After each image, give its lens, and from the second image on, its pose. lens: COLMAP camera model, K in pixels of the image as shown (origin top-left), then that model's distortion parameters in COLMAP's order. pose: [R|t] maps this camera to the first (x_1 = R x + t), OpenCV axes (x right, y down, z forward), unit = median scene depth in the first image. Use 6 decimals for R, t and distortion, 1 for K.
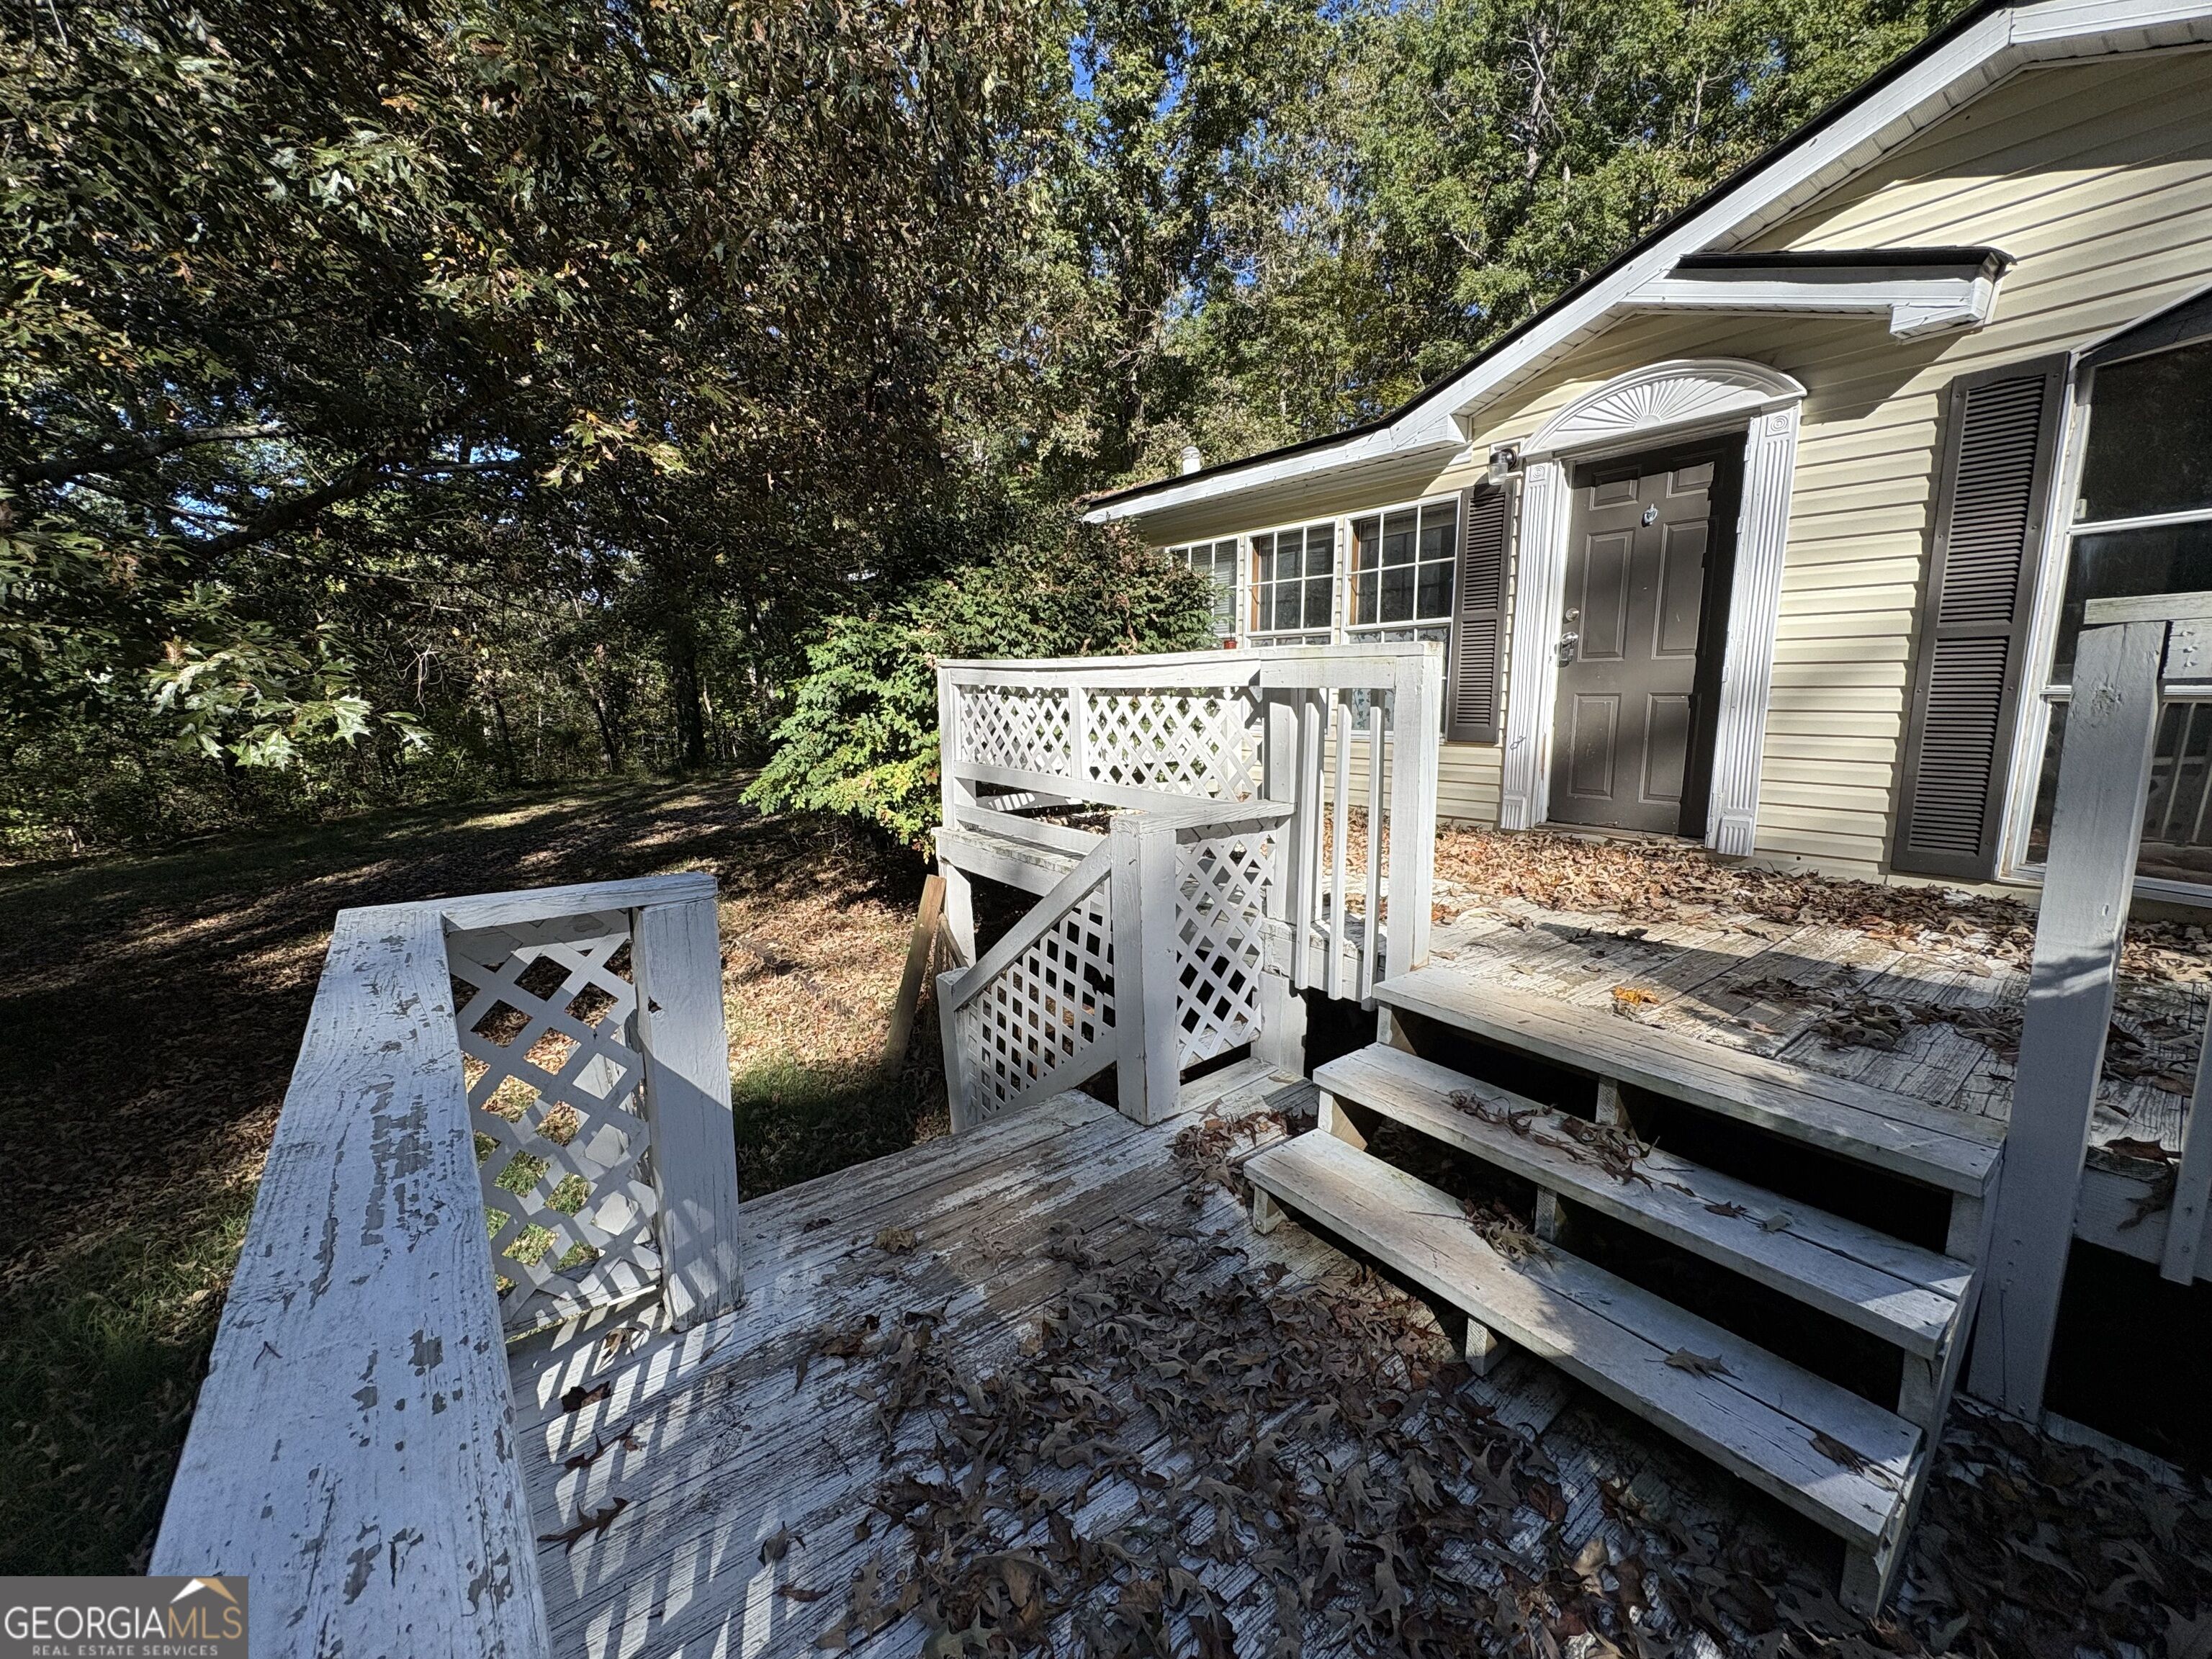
lens RADIAL K [[880.1, 0, 1104.0], [0, 880.1, 829.2], [0, 0, 1]] dist [-0.000022, -0.000312]
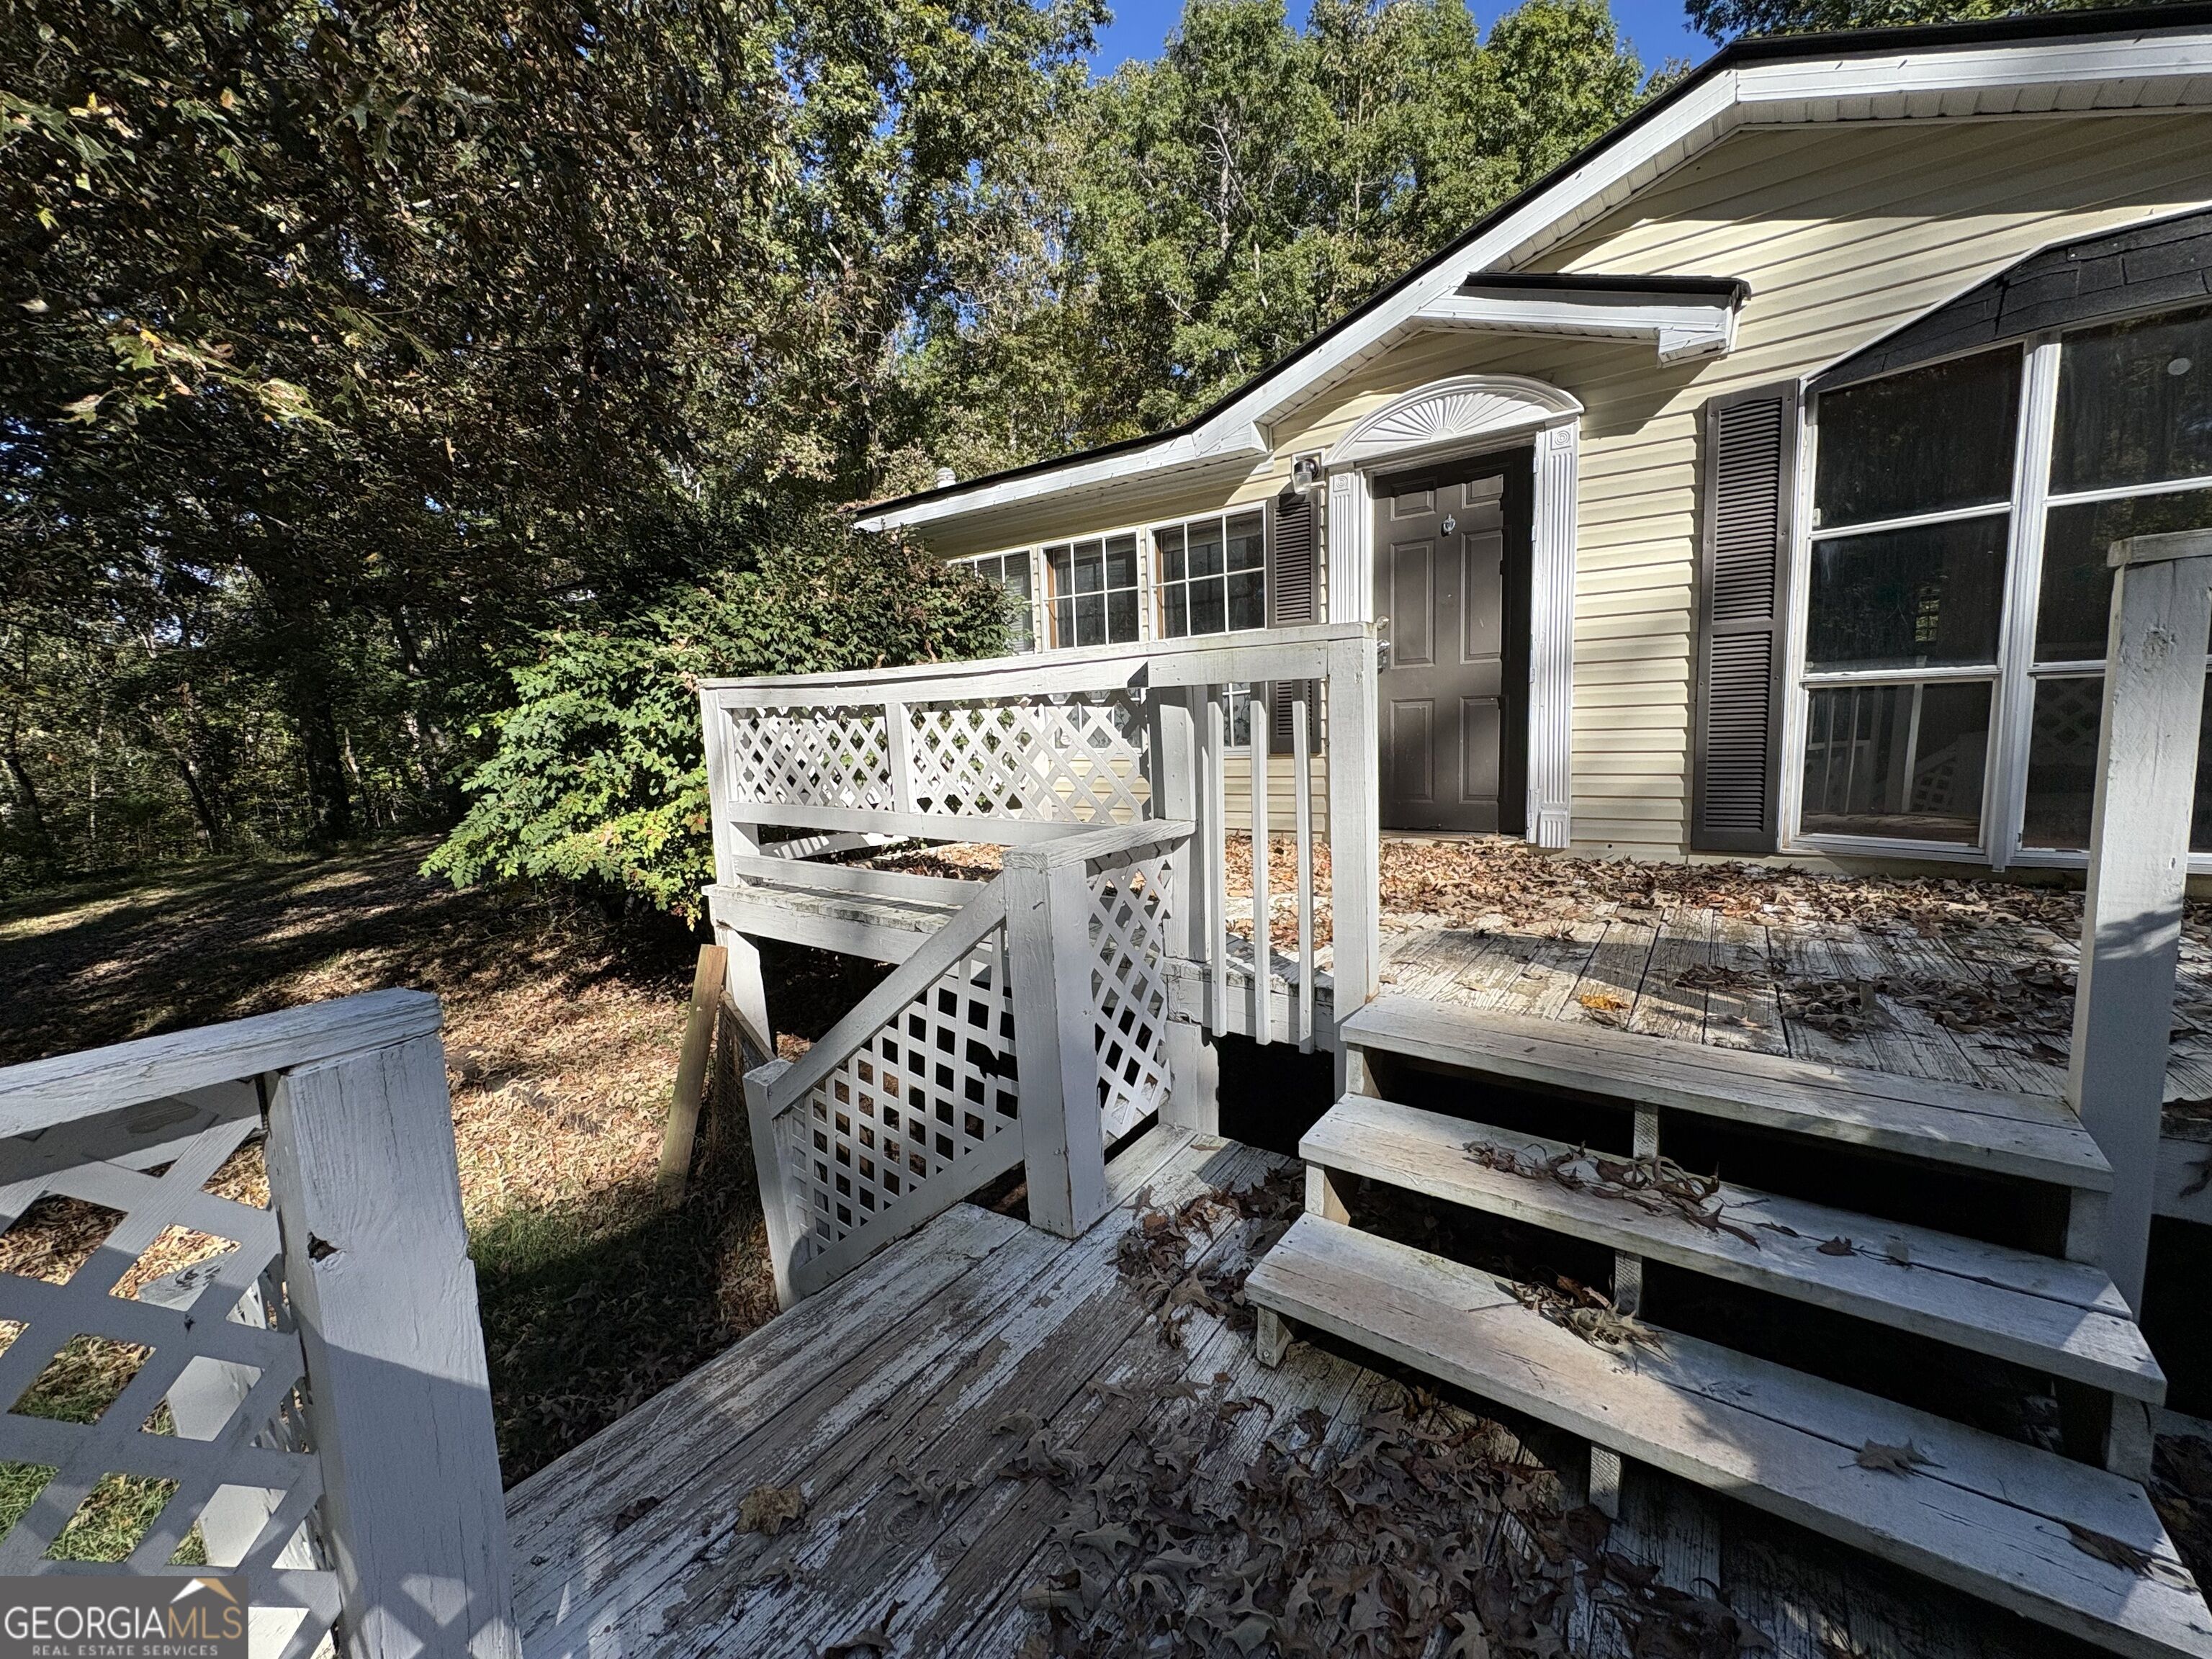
lens RADIAL K [[880.1, 0, 1103.8], [0, 880.1, 831.2], [0, 0, 1]] dist [-0.000022, -0.000312]
pose [[0.958320, -0.065669, 0.278049, -0.072725], [0.076443, 0.996679, -0.028073, -0.001273], [-0.275282, 0.048157, 0.960157, 0.132856]]
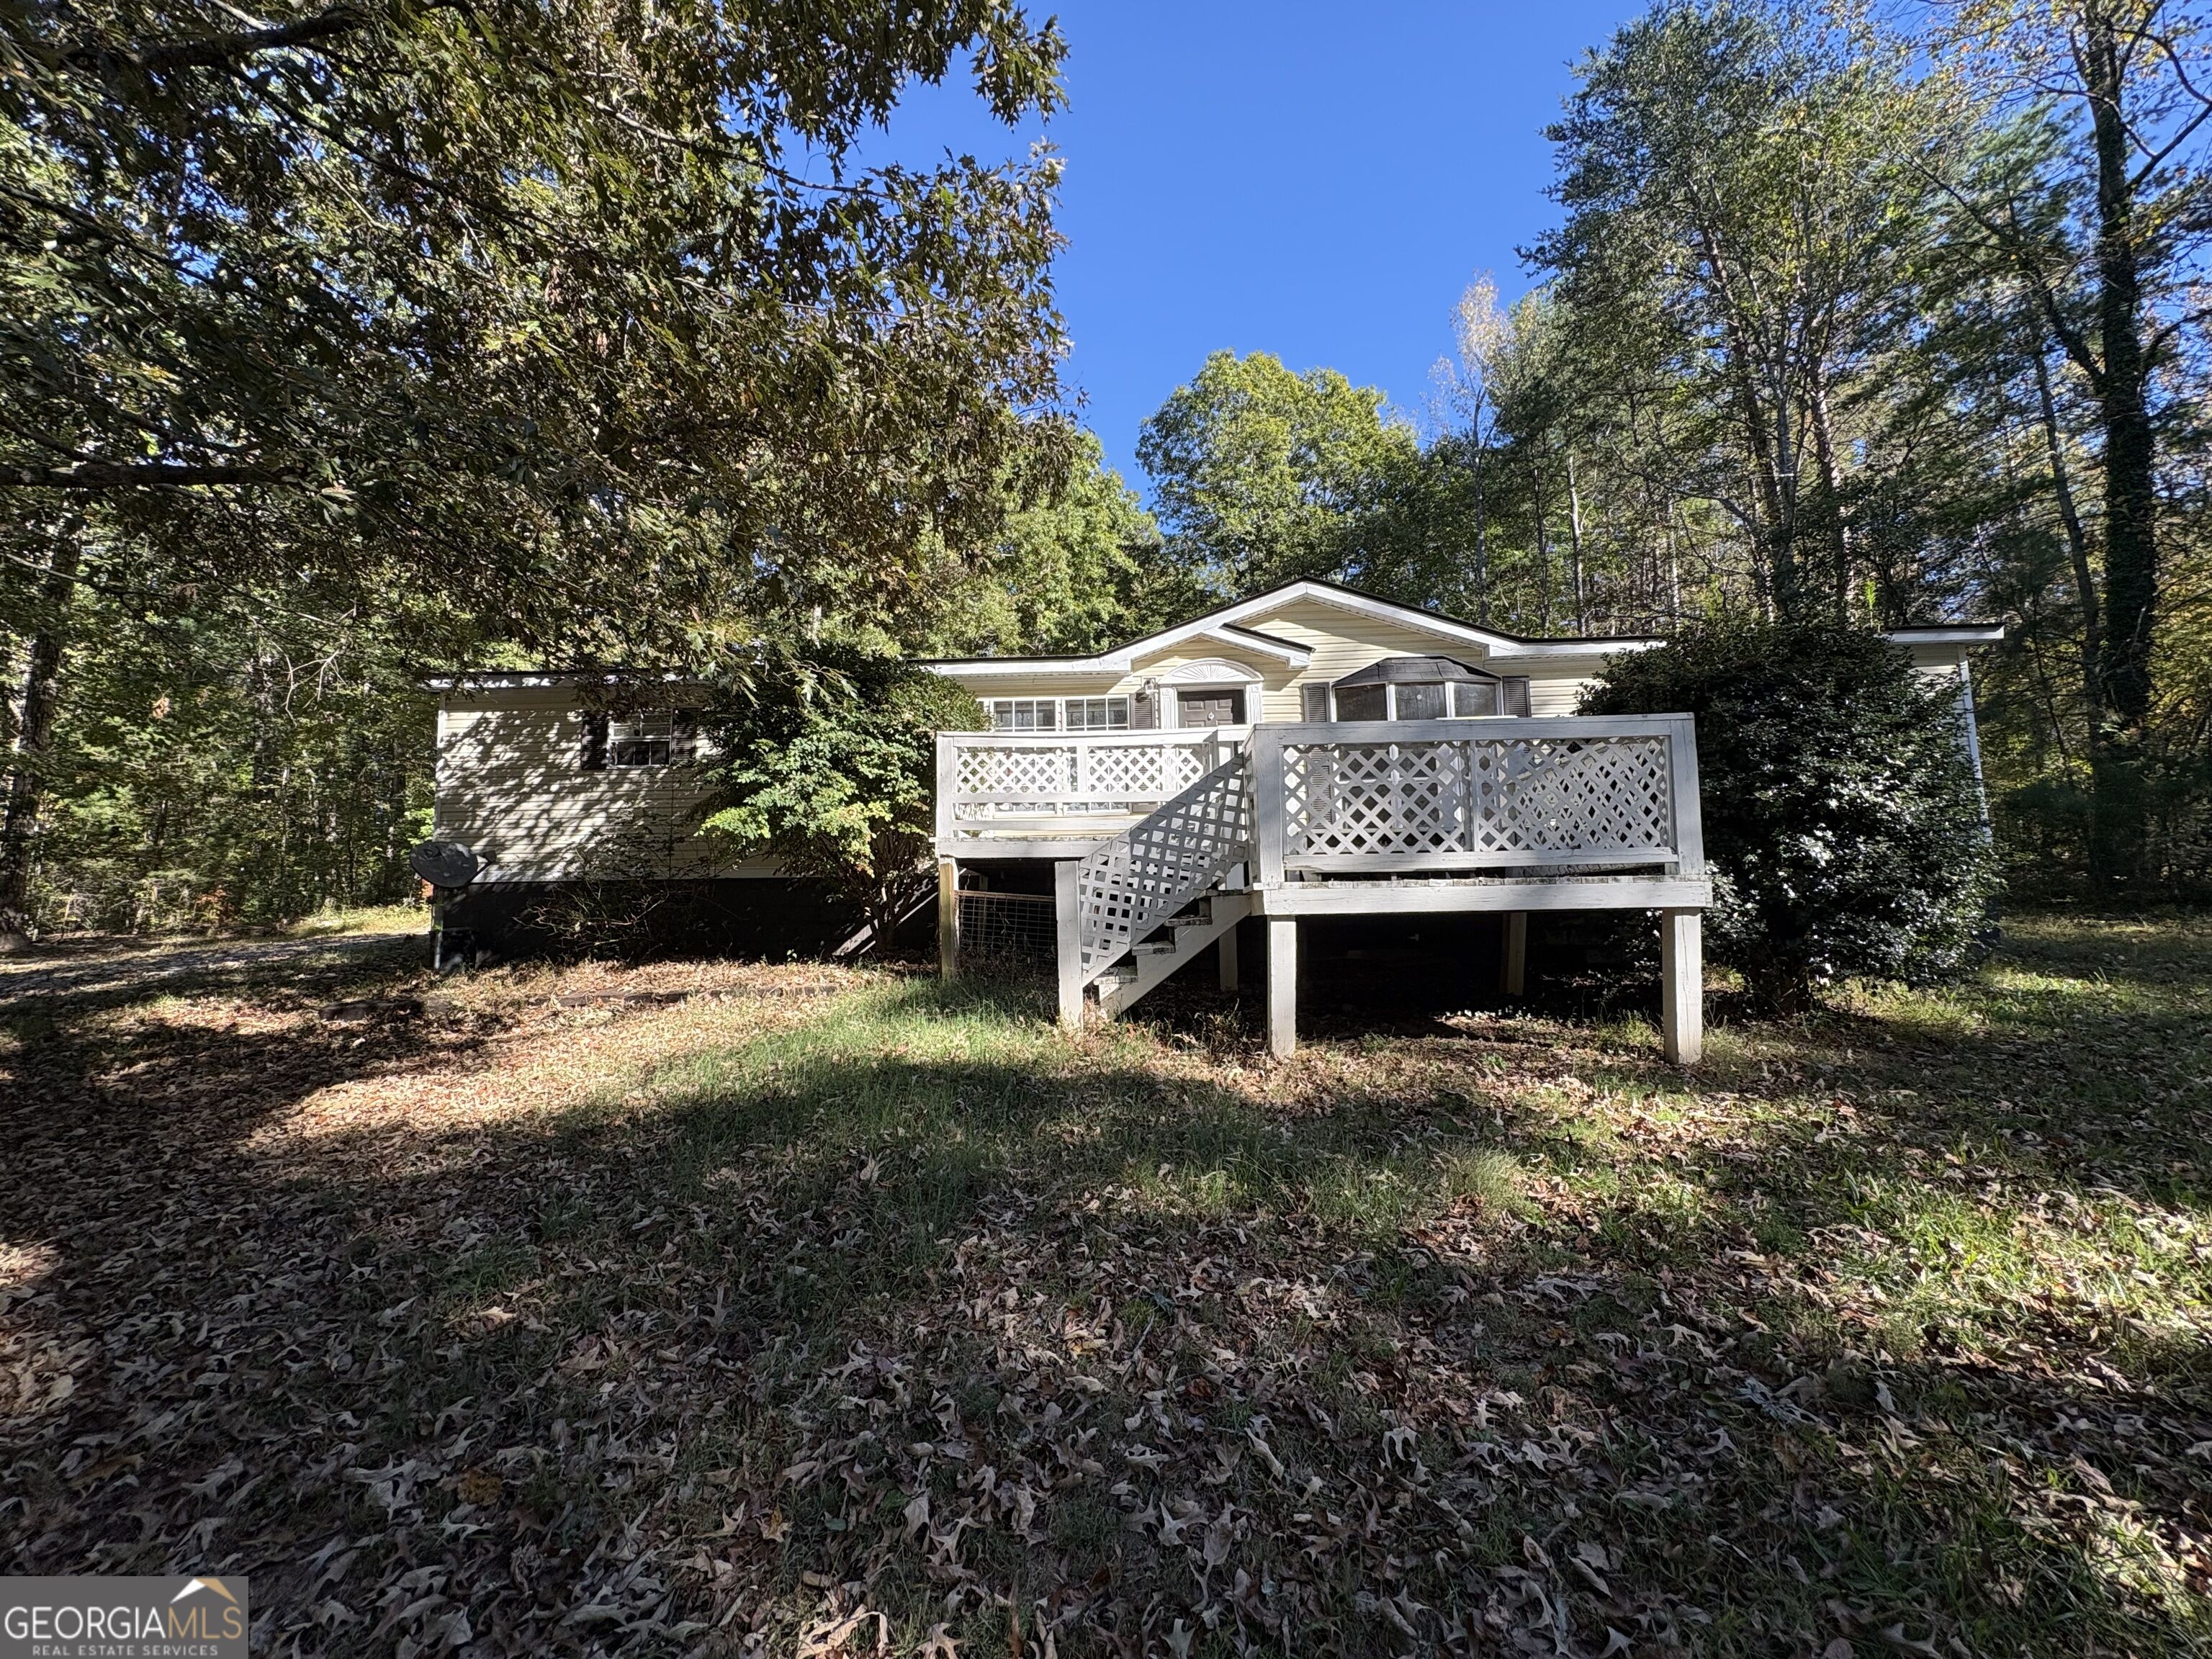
lens RADIAL K [[880.1, 0, 1106.9], [0, 880.1, 825.1], [0, 0, 1]] dist [-0.000022, -0.000312]
pose [[0.634407, 0.076403, 0.769214, -1.312193], [0.141826, 0.966706, -0.212990, 0.380247], [-0.759877, 0.244217, 0.602450, -0.146230]]
